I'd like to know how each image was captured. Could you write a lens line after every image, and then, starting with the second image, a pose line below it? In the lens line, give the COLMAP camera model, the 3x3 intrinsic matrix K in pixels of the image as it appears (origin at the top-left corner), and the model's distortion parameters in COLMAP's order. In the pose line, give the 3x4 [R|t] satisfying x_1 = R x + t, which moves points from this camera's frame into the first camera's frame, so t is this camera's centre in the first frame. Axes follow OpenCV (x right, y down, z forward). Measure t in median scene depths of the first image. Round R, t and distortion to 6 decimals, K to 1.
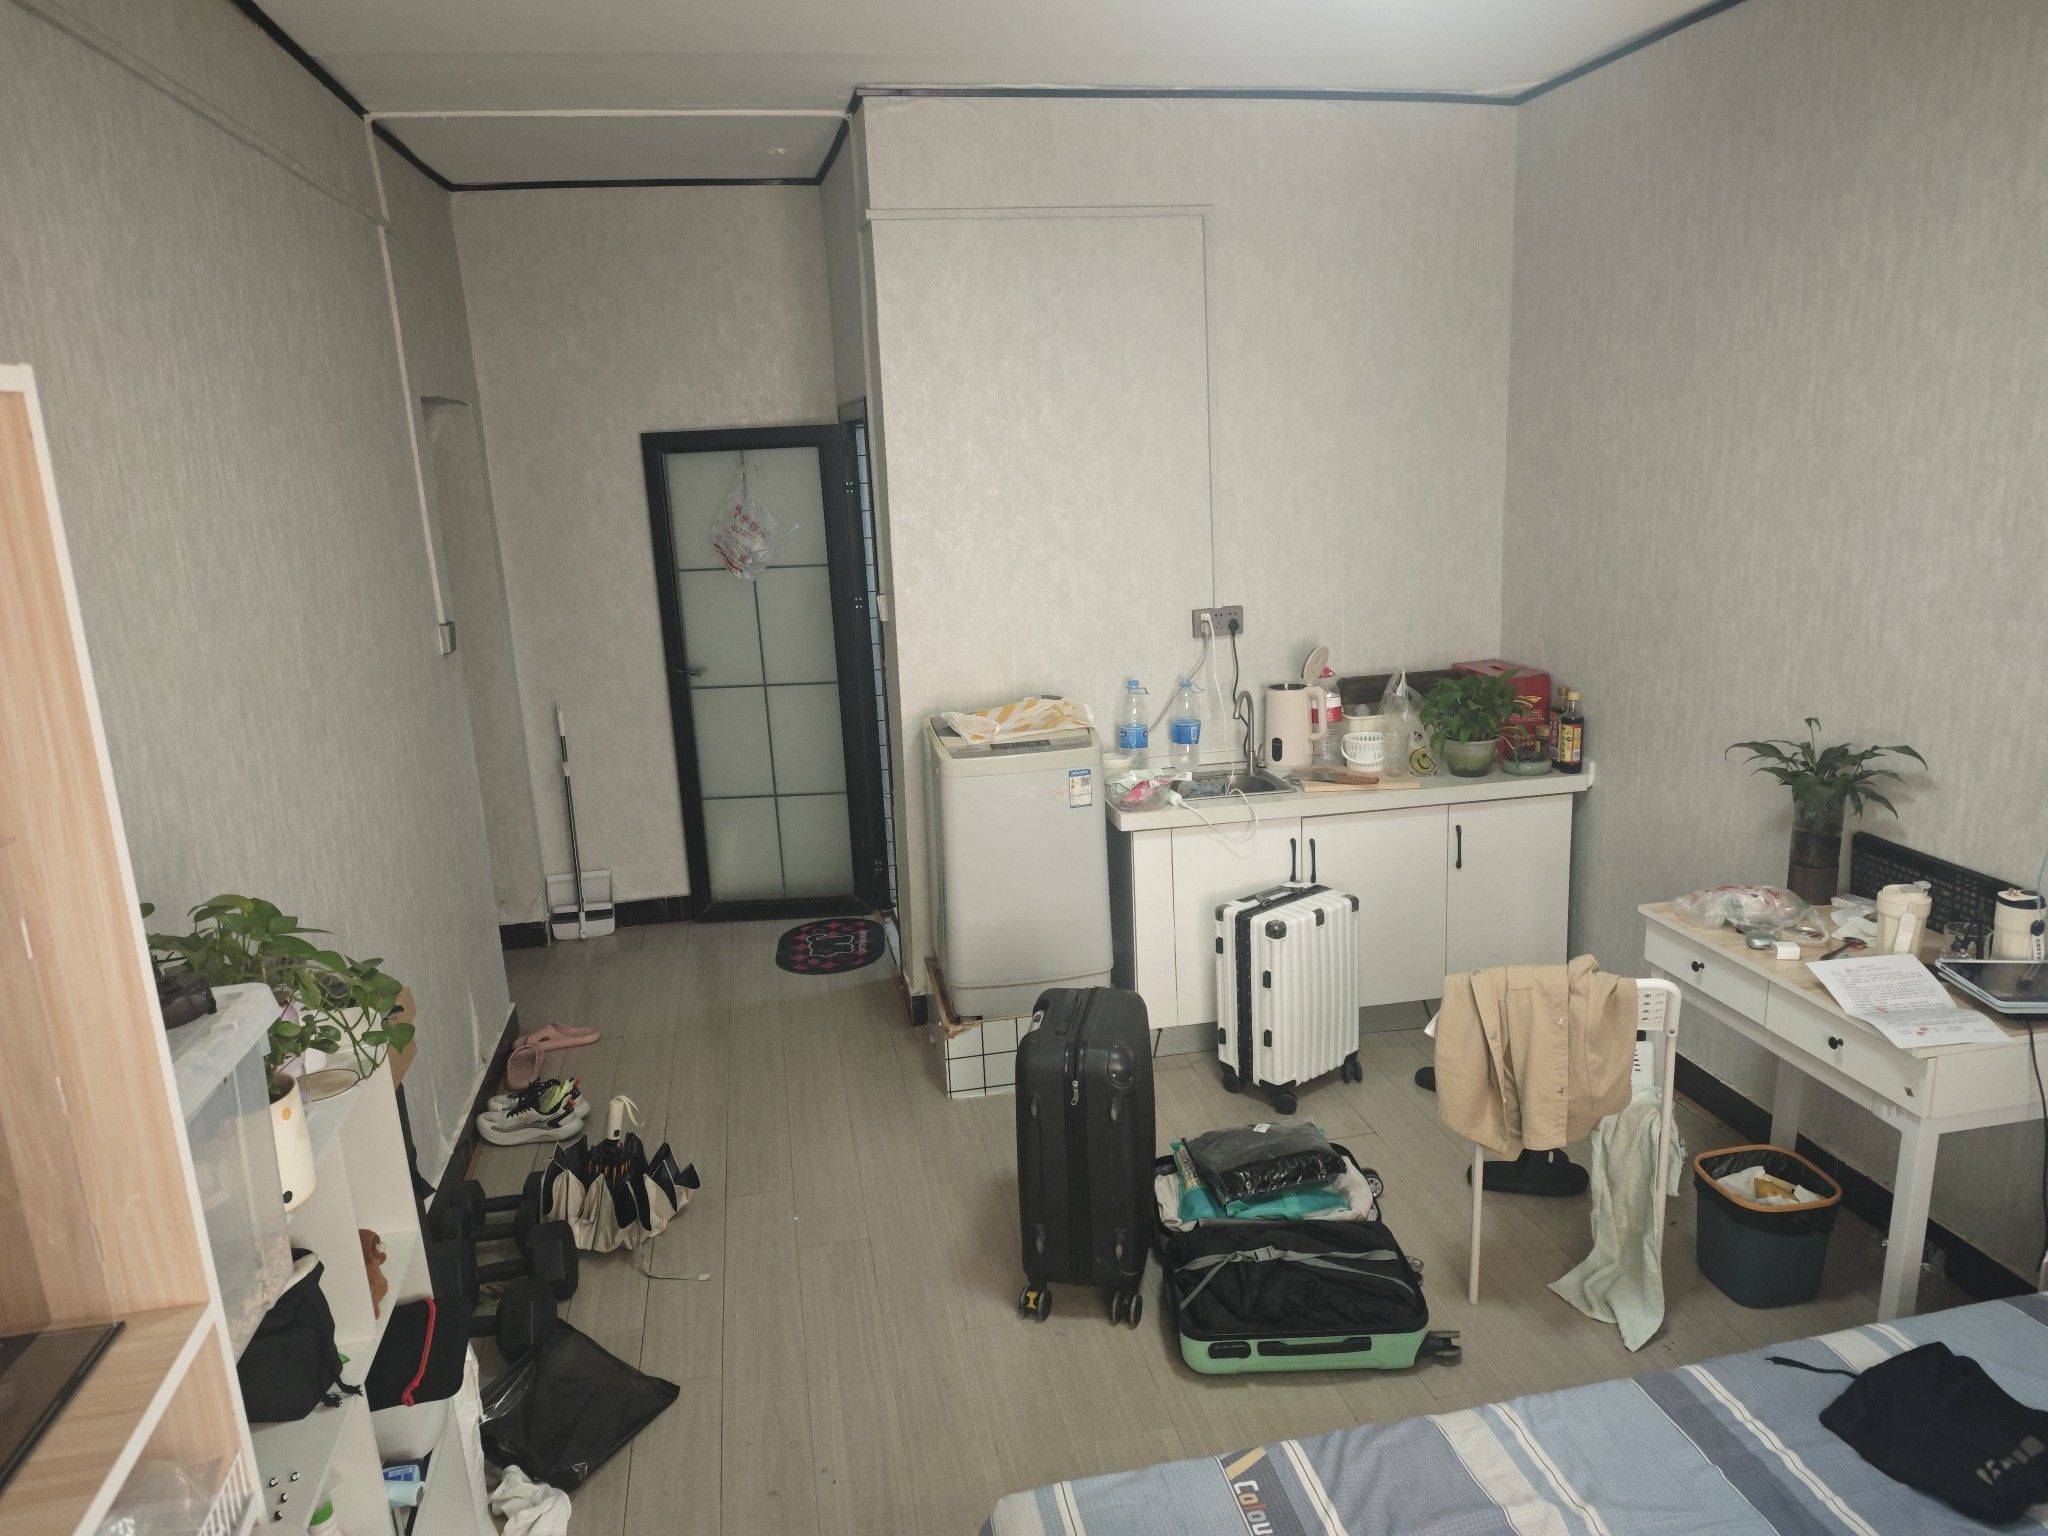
lens RADIAL K [[1388.7, 0, 1024.0], [0, 1388.7, 768.0], [0, 0, 1]] dist [0.098874, -0.189650]
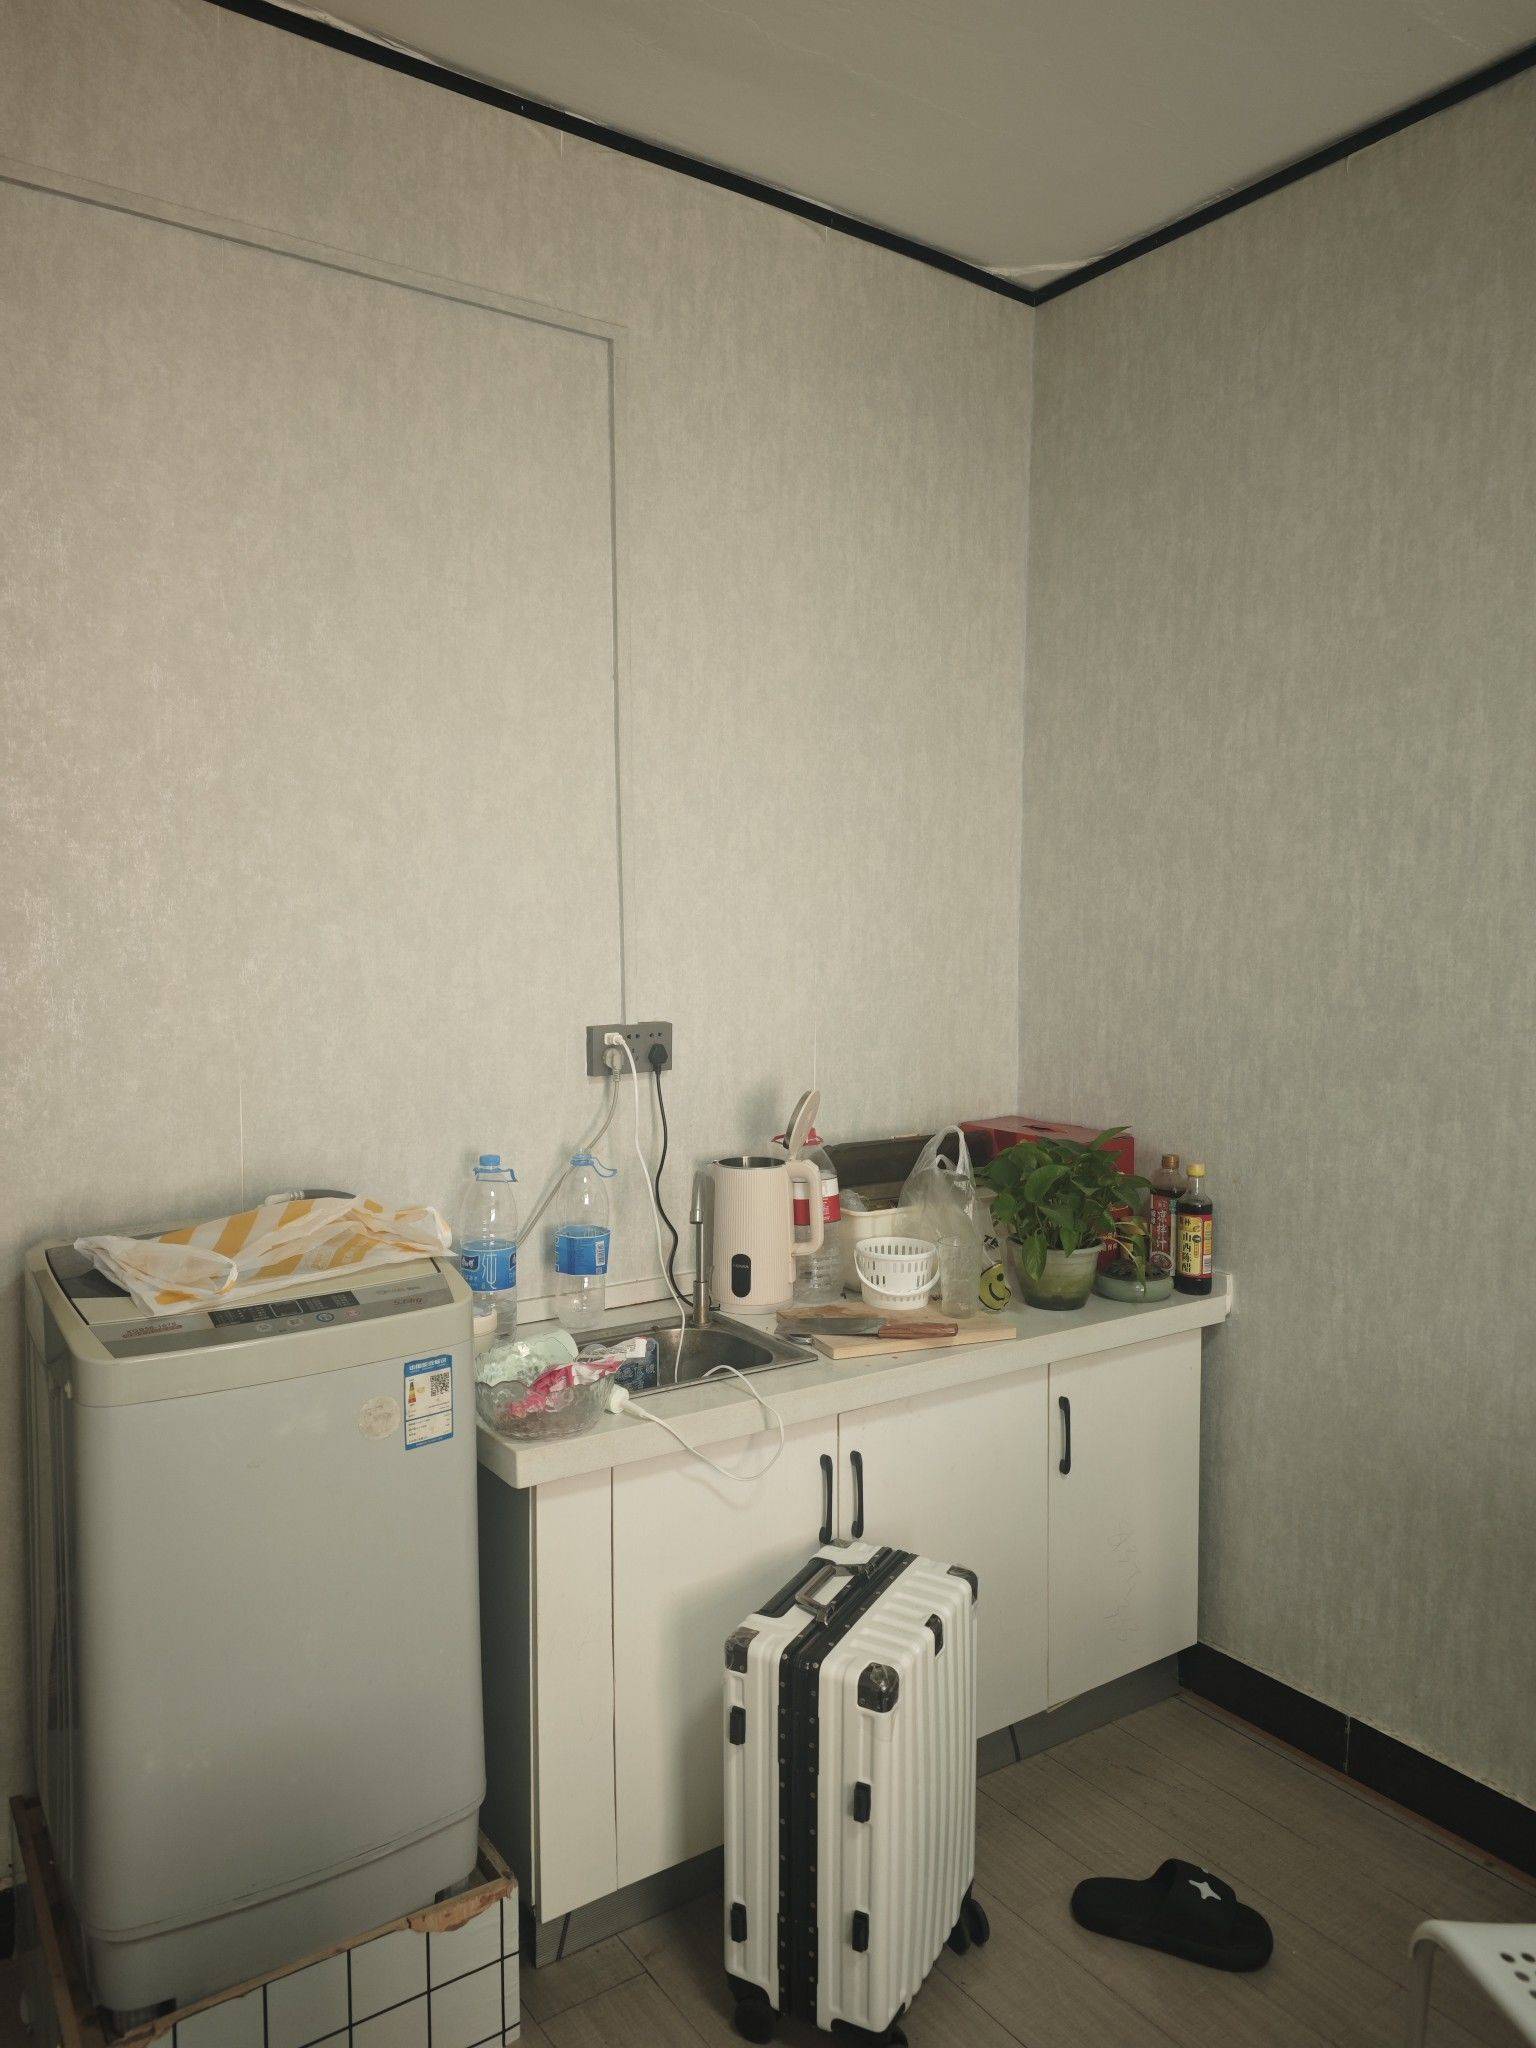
lens RADIAL K [[1408.3, 0, 768.0], [0, 1408.3, 1024.0], [0, 0, 1]] dist [0.059903, -0.103150]
pose [[0.912337, 0.020224, 0.408940, -0.044212], [0.045308, 0.987659, -0.149926, -0.029086], [-0.406925, 0.155311, 0.900161, 0.495180]]
